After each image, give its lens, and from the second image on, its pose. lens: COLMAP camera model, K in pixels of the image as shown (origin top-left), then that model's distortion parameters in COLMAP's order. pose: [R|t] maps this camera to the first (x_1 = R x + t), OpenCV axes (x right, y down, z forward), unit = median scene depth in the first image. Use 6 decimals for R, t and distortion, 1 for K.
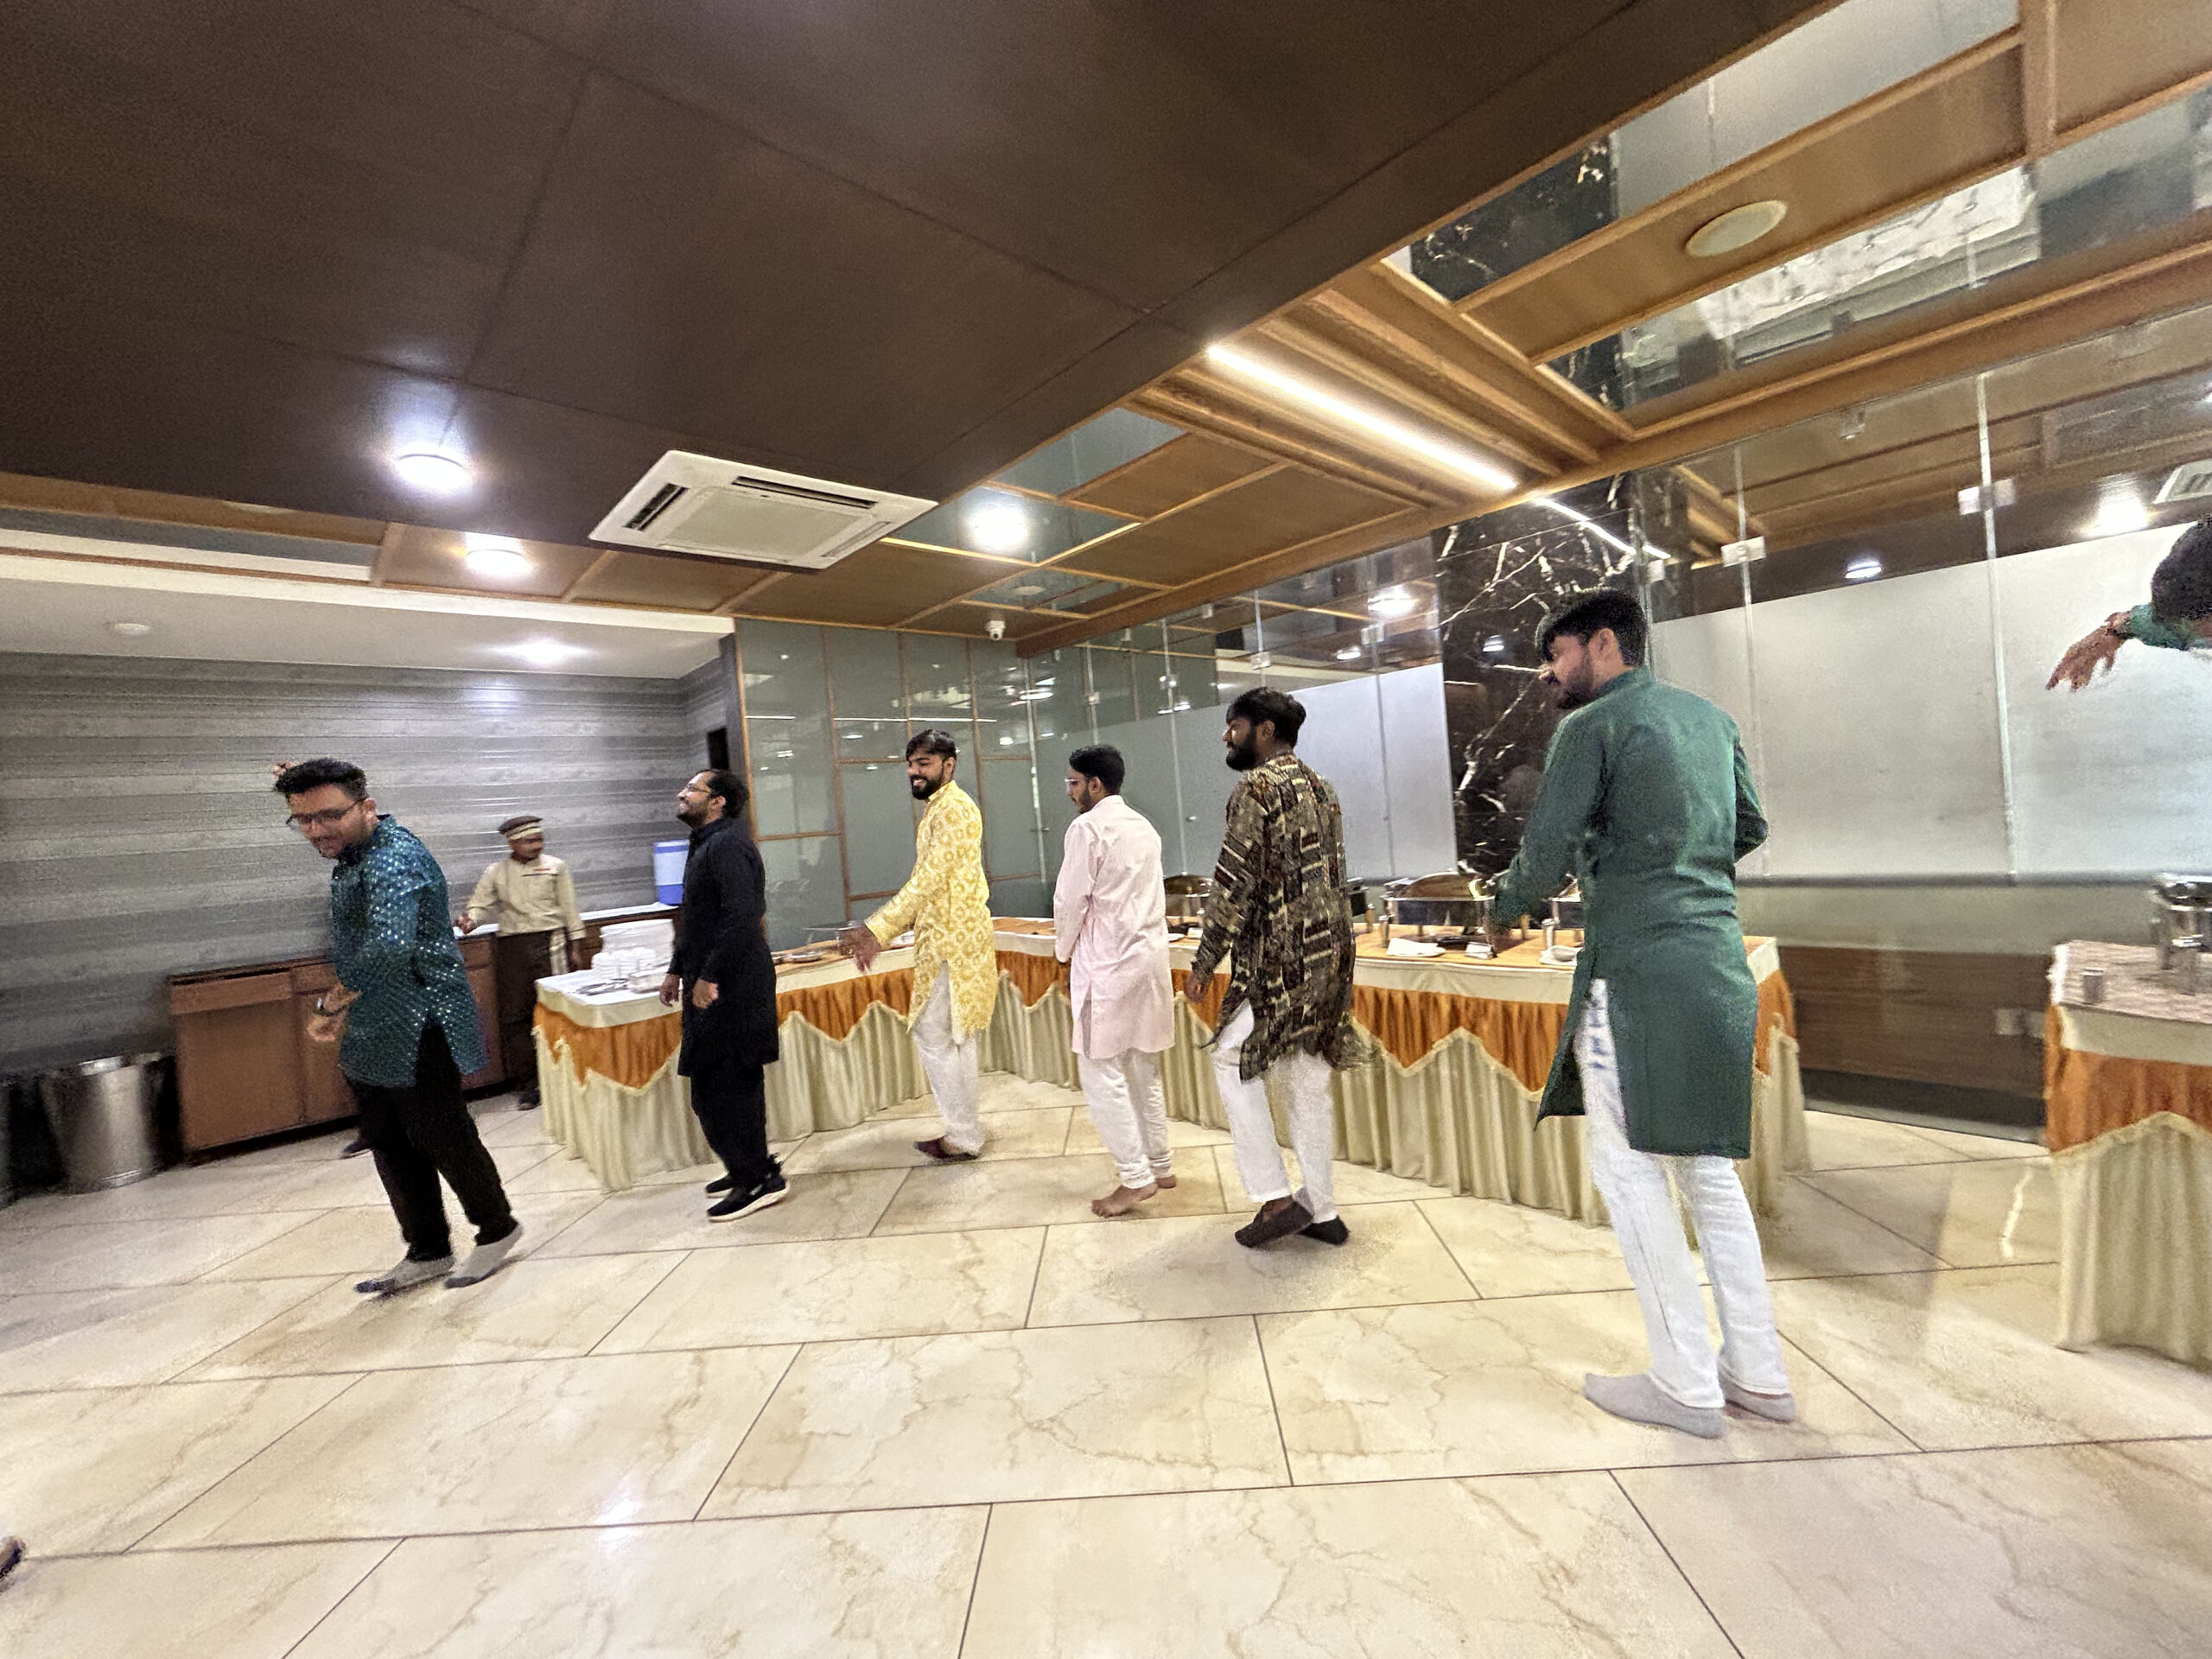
lens RADIAL K [[902.3, 0, 1100.4], [0, 902.3, 824.1], [0, 0, 1]] dist [-0.000906, -0.000051]
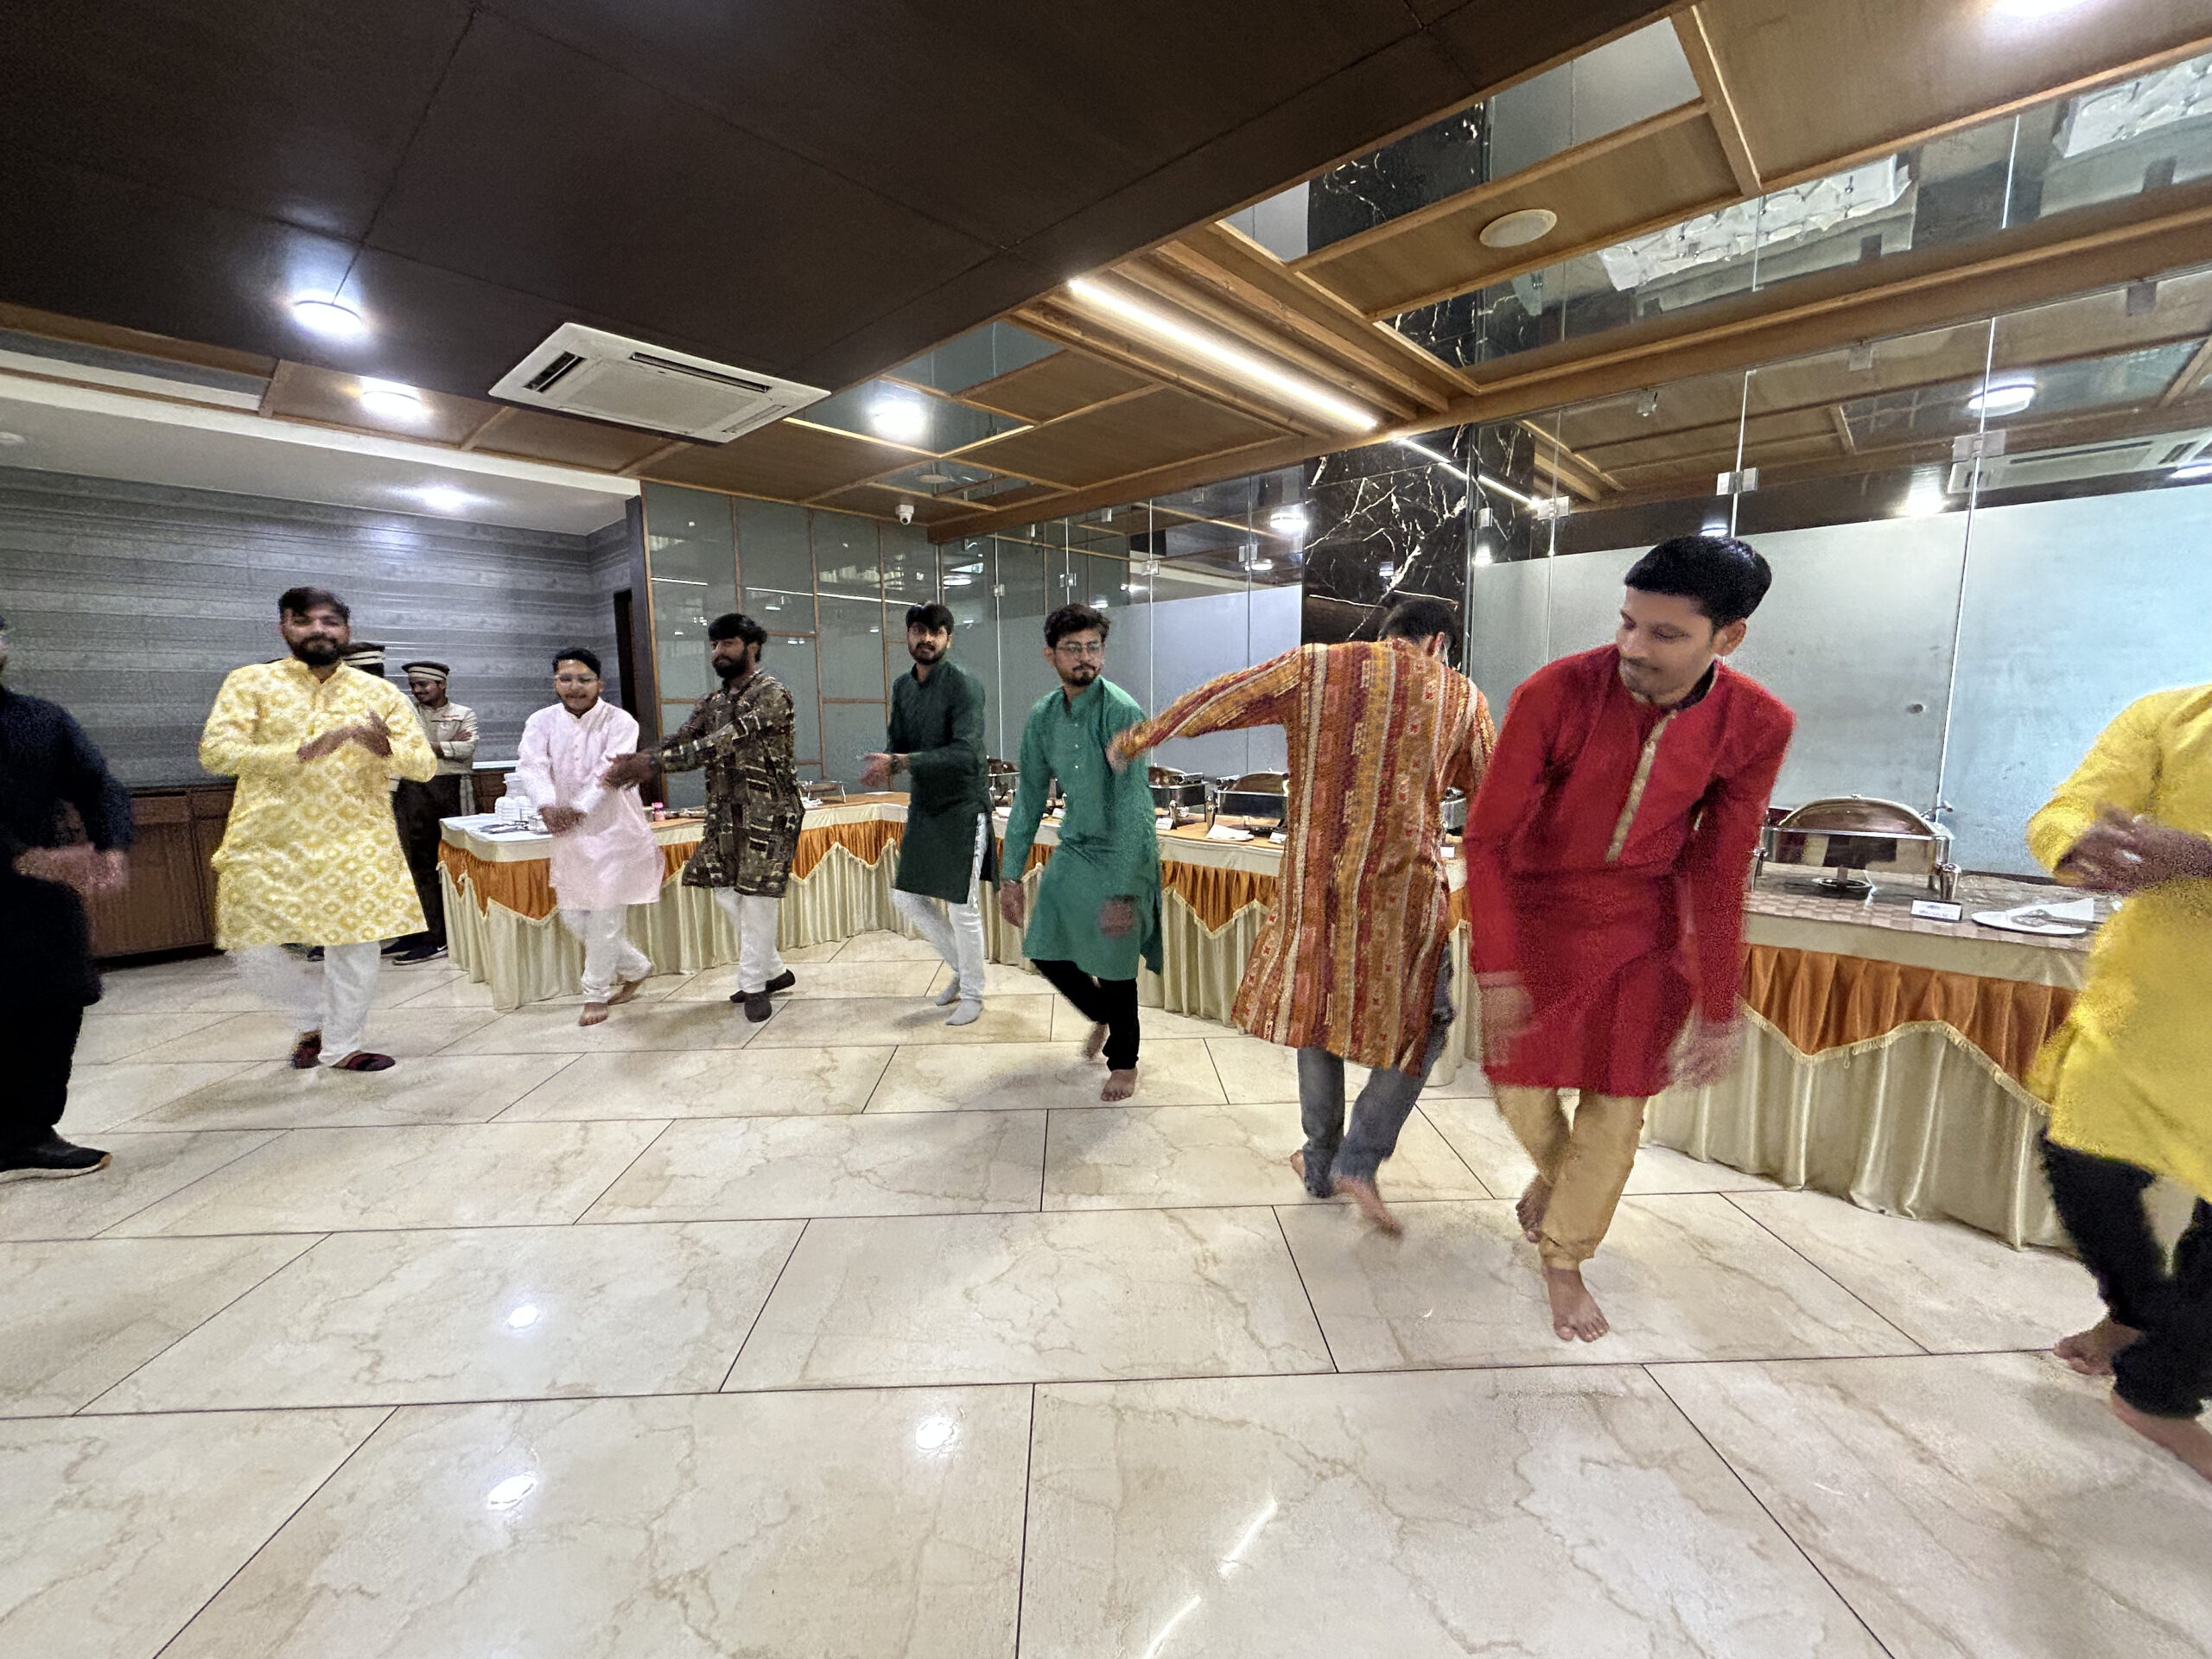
lens RADIAL K [[902.3, 0, 1100.4], [0, 902.3, 824.1], [0, 0, 1]] dist [-0.000906, -0.000051]
pose [[0.994967, 0.063122, 0.077827, 0.074701], [-0.071653, 0.991099, 0.112195, 0.005372], [-0.070052, -0.117207, 0.990634, -0.120012]]
